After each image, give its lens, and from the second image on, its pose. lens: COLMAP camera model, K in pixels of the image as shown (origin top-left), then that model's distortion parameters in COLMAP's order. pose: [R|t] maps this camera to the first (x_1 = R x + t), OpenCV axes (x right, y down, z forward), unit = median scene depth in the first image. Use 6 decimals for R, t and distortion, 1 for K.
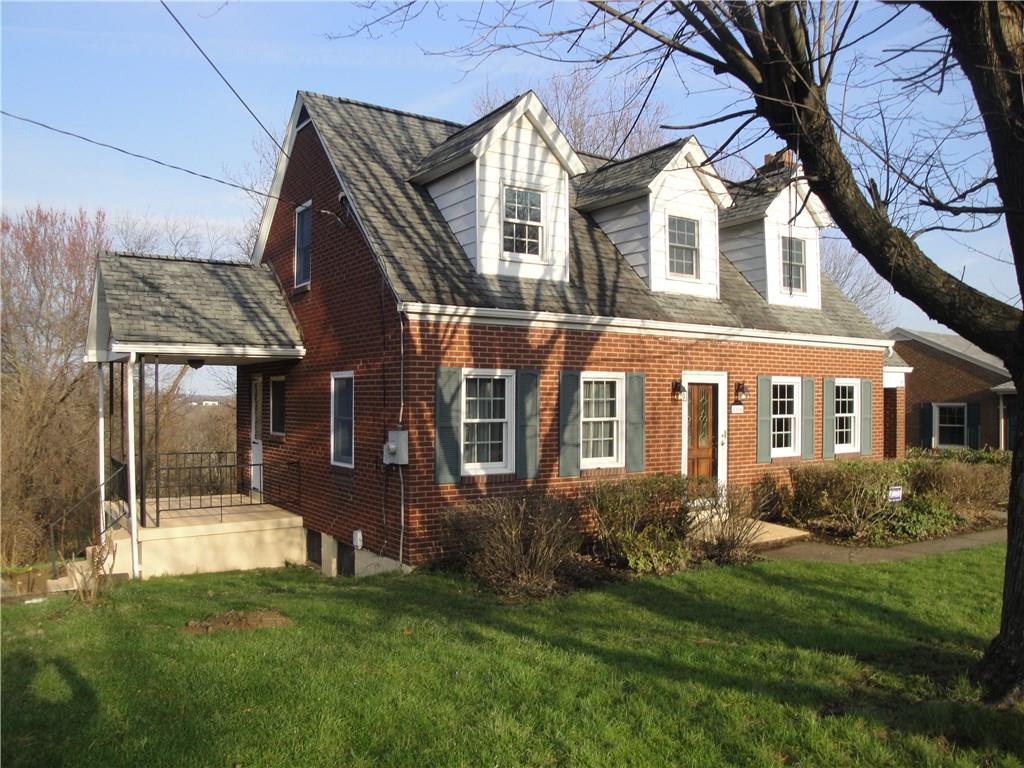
lens RADIAL K [[837.6, 0, 512.0], [0, 837.6, 384.0], [0, 0, 1]] dist [-0.151812, 0.007137]
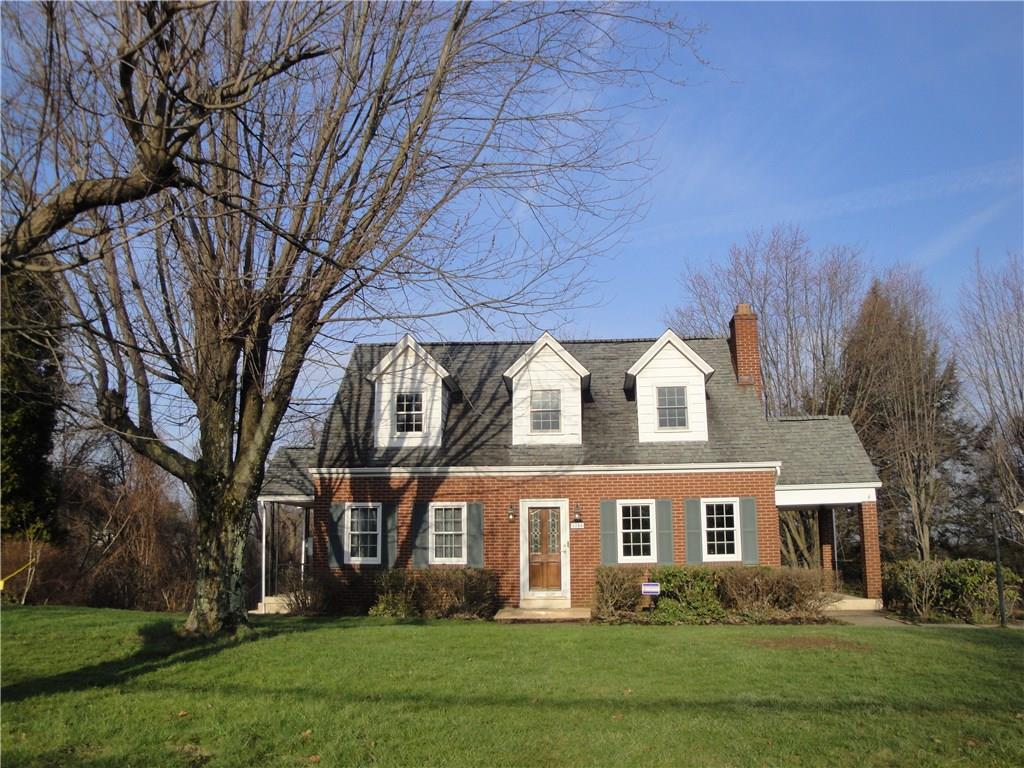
lens RADIAL K [[837.6, 0, 512.0], [0, 837.6, 384.0], [0, 0, 1]] dist [-0.151812, 0.007137]
pose [[0.788552, -0.130175, -0.601033, 1.171467], [0.020243, 0.982304, -0.186195, 0.061741], [0.614635, 0.134657, 0.777233, -0.168445]]
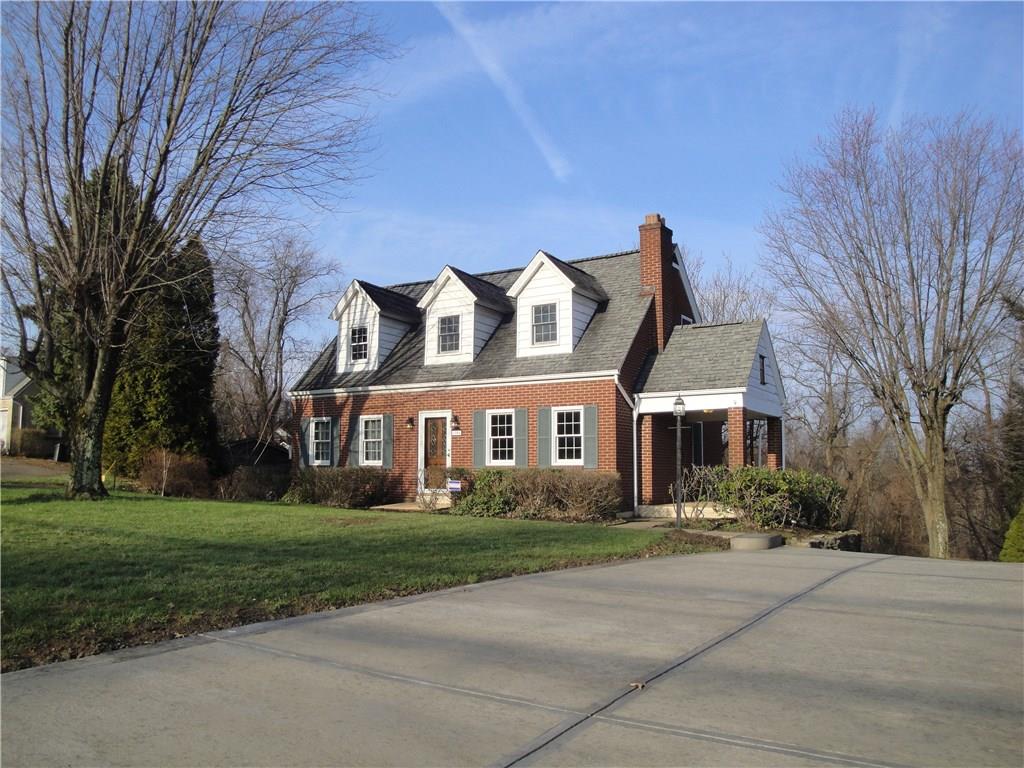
lens RADIAL K [[837.6, 0, 512.0], [0, 837.6, 384.0], [0, 0, 1]] dist [-0.151812, 0.007137]
pose [[0.414592, -0.100795, -0.904408, 1.979289], [0.012948, 0.994400, -0.104889, 0.119622], [0.909915, 0.031776, 0.413575, 0.502826]]
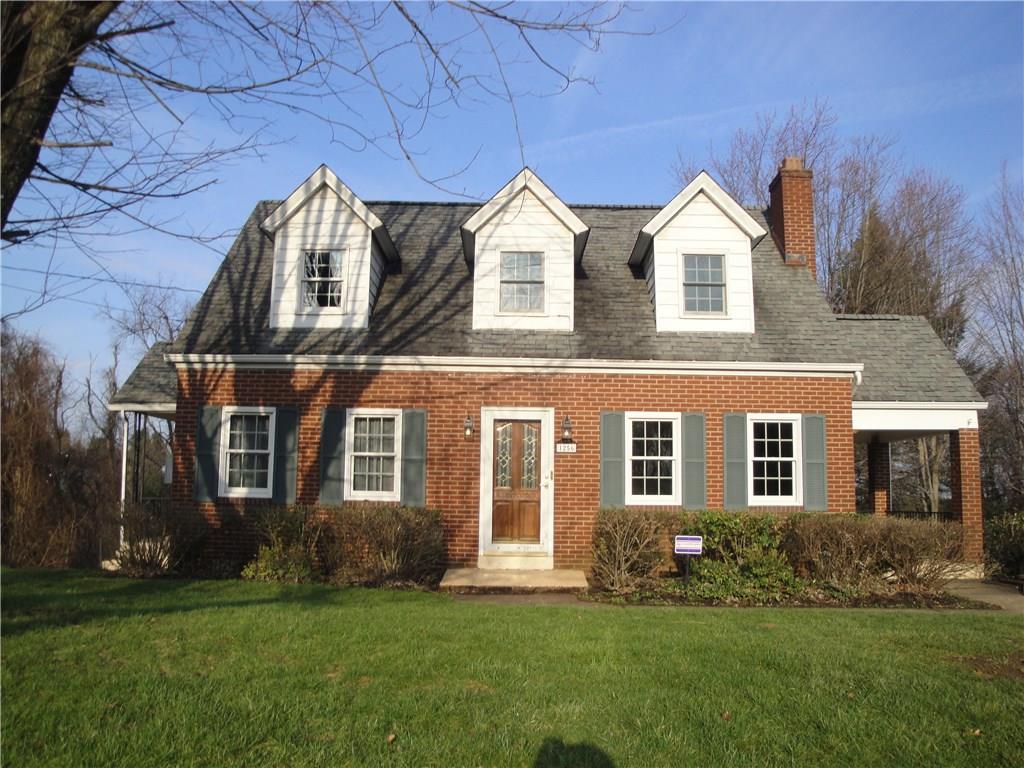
lens RADIAL K [[837.6, 0, 512.0], [0, 837.6, 384.0], [0, 0, 1]] dist [-0.151812, 0.007137]
pose [[0.826325, -0.067720, -0.559108, 0.840146], [-0.001559, 0.992466, -0.122514, 0.083079], [0.563192, 0.102108, 0.819993, 0.236231]]
